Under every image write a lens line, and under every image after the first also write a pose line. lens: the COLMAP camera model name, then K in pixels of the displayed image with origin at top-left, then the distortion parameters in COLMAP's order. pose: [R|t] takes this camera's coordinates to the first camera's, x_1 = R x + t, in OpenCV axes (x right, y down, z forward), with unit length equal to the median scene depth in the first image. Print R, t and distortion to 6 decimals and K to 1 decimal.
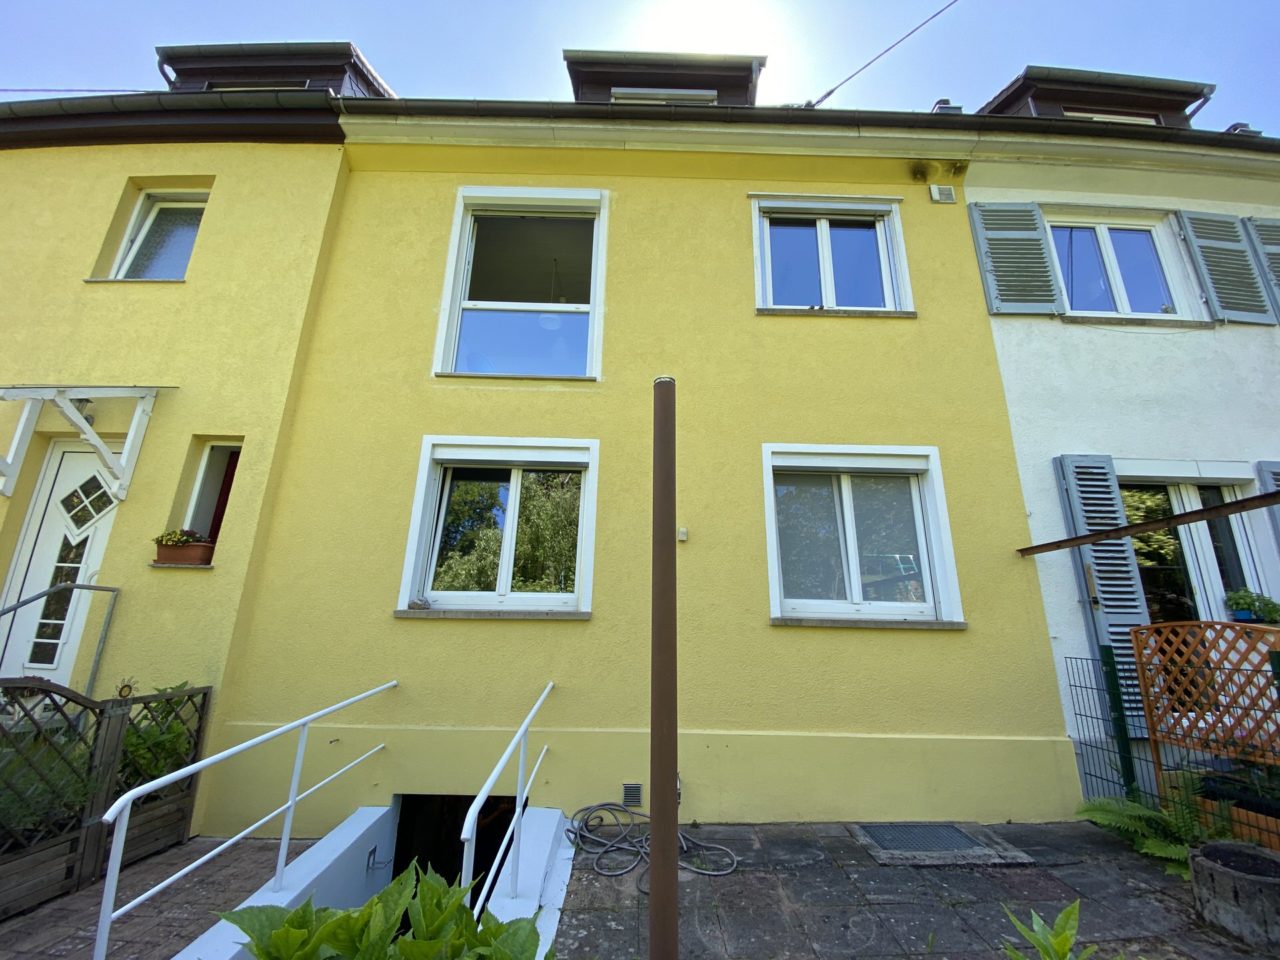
lens RADIAL K [[518.3, 0, 646.9], [0, 518.3, 479.3], [0, 0, 1]] dist [0.047230, -0.036529]
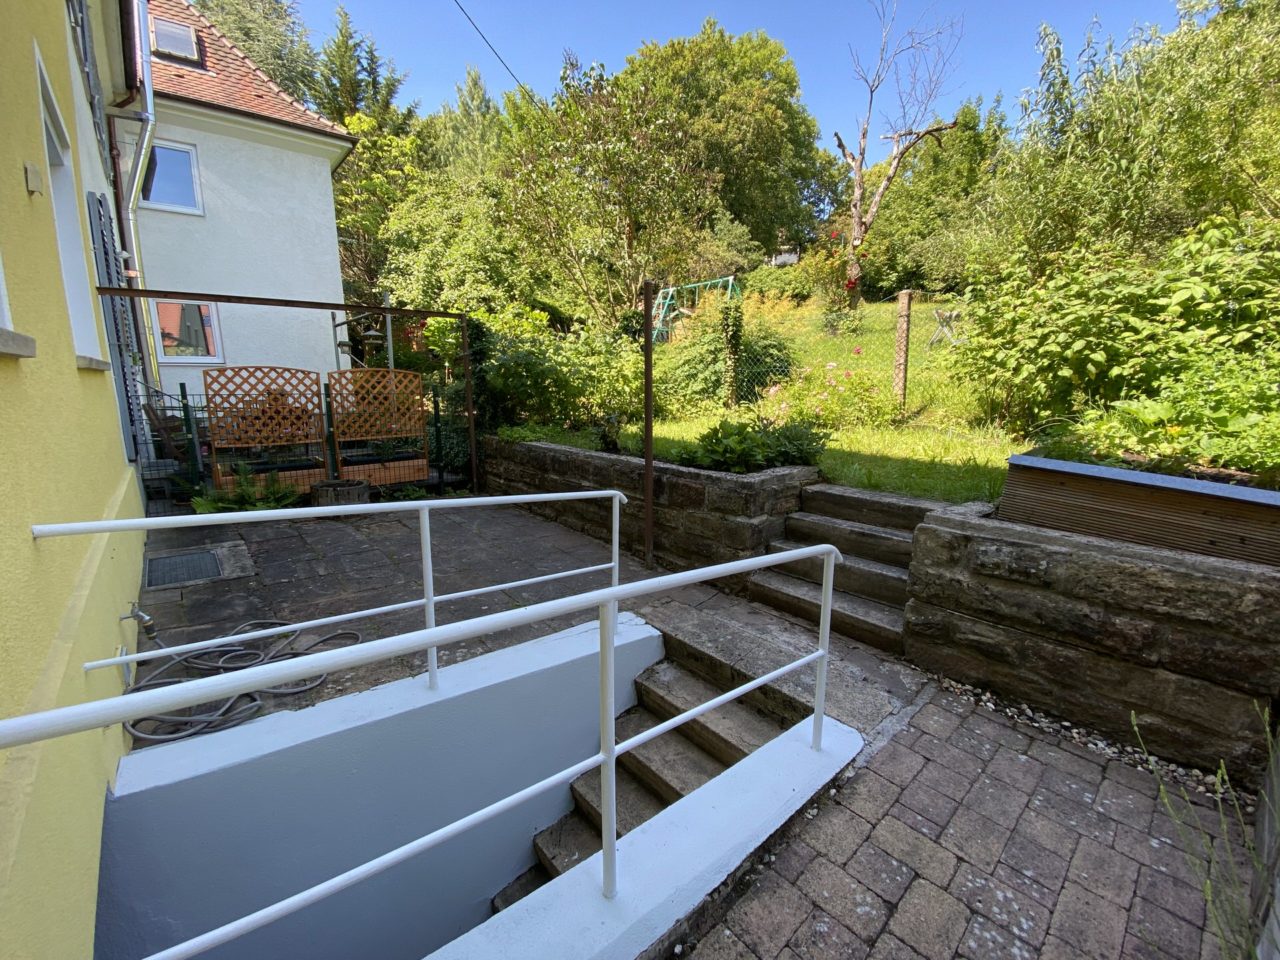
lens RADIAL K [[518.3, 0, 646.9], [0, 518.3, 479.3], [0, 0, 1]] dist [0.047230, -0.036529]
pose [[-0.667689, -0.160918, 0.726840, -0.900304], [-0.220122, 0.975376, 0.013734, 0.316187], [-0.711152, -0.150823, -0.686669, 1.180567]]
